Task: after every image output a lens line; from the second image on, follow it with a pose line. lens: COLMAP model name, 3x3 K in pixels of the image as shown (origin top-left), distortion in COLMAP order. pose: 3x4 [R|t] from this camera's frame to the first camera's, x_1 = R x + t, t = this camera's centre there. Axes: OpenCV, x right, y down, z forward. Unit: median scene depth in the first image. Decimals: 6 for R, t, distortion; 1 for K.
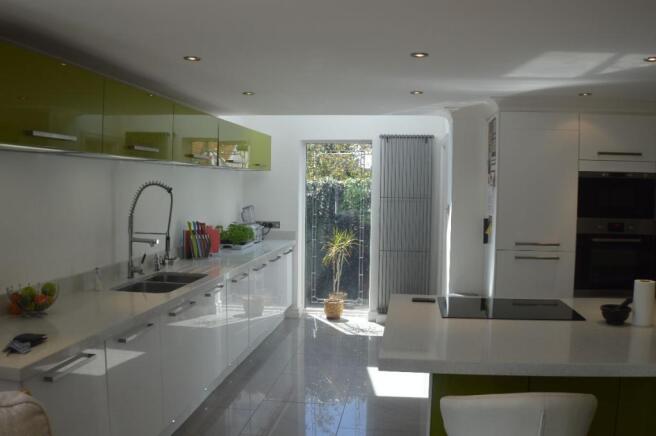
lens RADIAL K [[572.1, 0, 328.0], [0, 572.1, 218.0], [0, 0, 1]] dist [-0.137796, 0.008344]
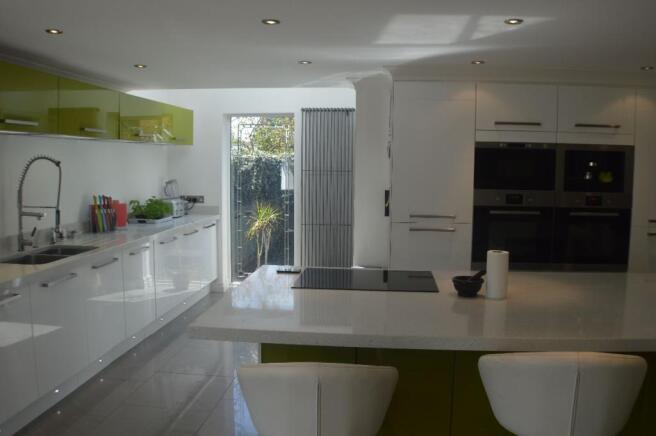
lens RADIAL K [[572.1, 0, 328.0], [0, 572.1, 218.0], [0, 0, 1]] dist [-0.137796, 0.008344]
pose [[0.999860, -0.004470, 0.016120, 0.162090], [0.003840, 0.999237, 0.038873, 0.009435], [-0.016281, -0.038806, 0.999114, 0.004517]]
